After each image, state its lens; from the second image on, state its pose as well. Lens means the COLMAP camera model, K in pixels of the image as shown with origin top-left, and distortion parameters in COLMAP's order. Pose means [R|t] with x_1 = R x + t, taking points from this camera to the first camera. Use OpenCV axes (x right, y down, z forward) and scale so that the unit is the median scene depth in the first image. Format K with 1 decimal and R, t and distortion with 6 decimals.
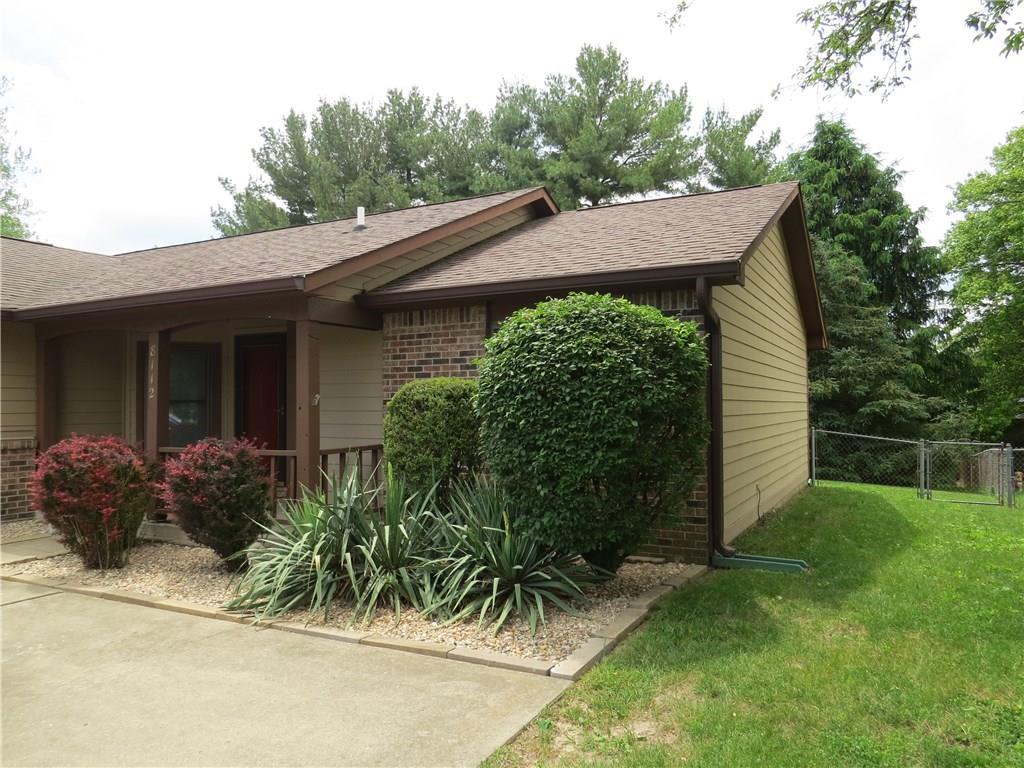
lens RADIAL K [[738.6, 0, 508.7], [0, 738.6, 384.6], [0, 0, 1]] dist [-0.031215, -0.000092]
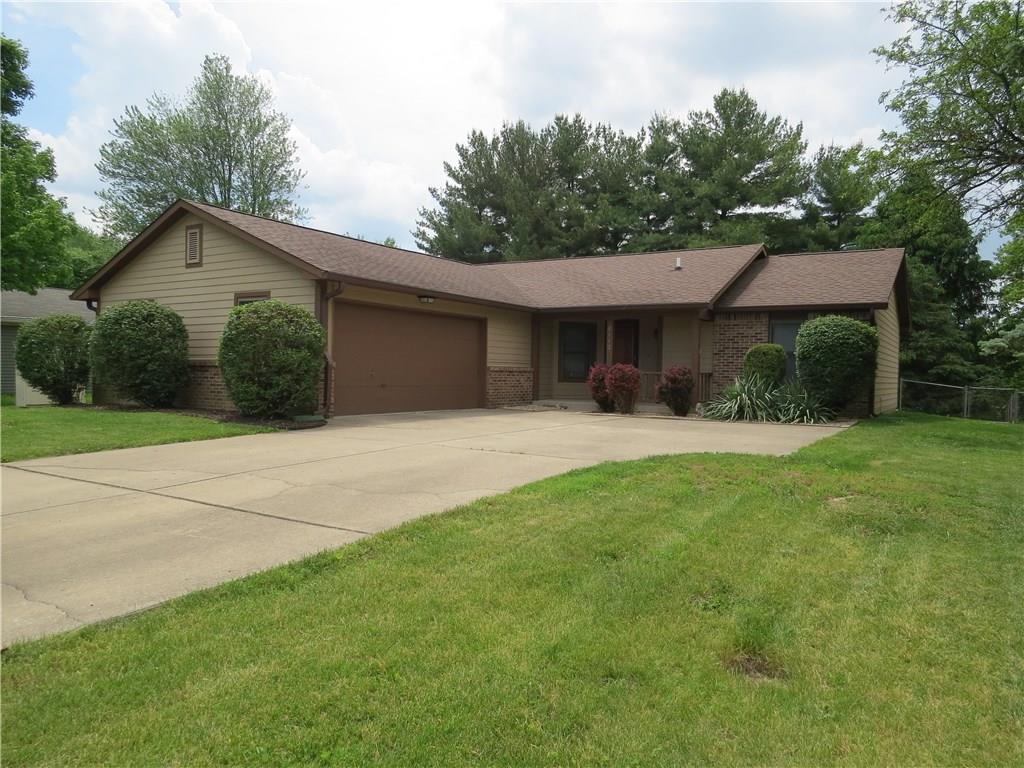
lens RADIAL K [[727.9, 0, 516.0], [0, 727.9, 384.3], [0, 0, 1]] dist [-0.021973, 0.007902]
pose [[0.997352, 0.028590, -0.066863, -0.239233], [-0.025546, 0.998617, 0.045953, 0.011632], [0.068085, -0.044124, 0.996703, -0.485092]]
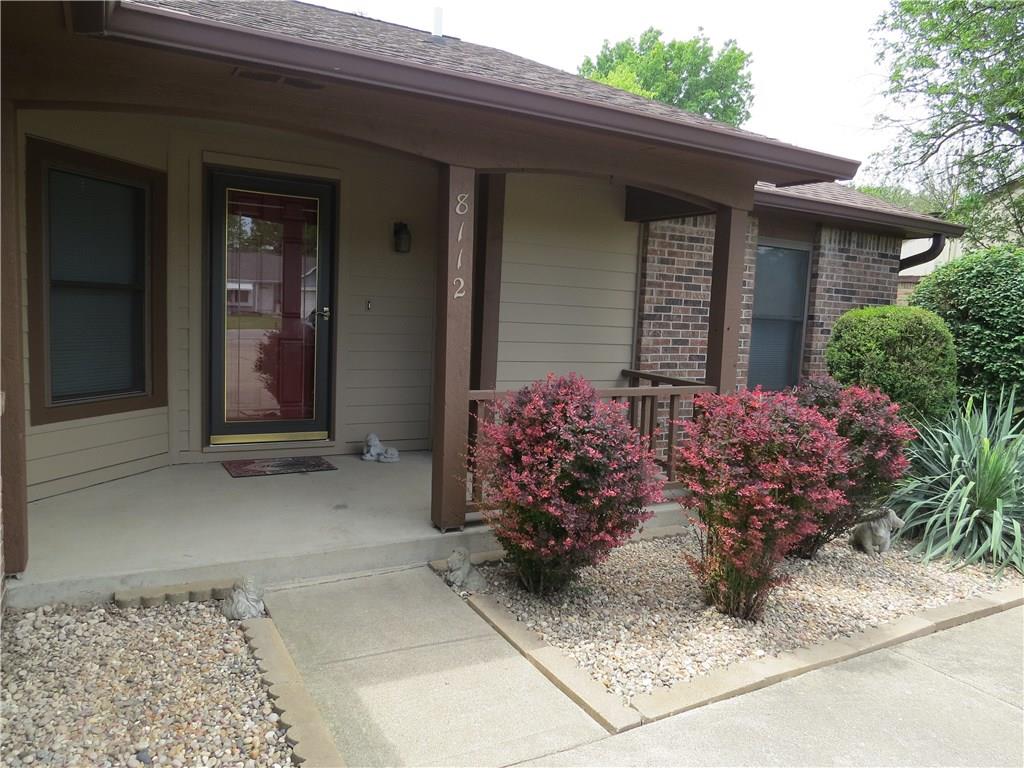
lens RADIAL K [[727.9, 0, 512.1], [0, 727.9, 383.0], [0, 0, 1]] dist [-0.021973, 0.007902]
pose [[0.544503, -0.054662, 0.836976, -0.345754], [-0.069464, 0.991507, 0.109944, 0.007025], [-0.835878, -0.118004, 0.536082, 0.265987]]
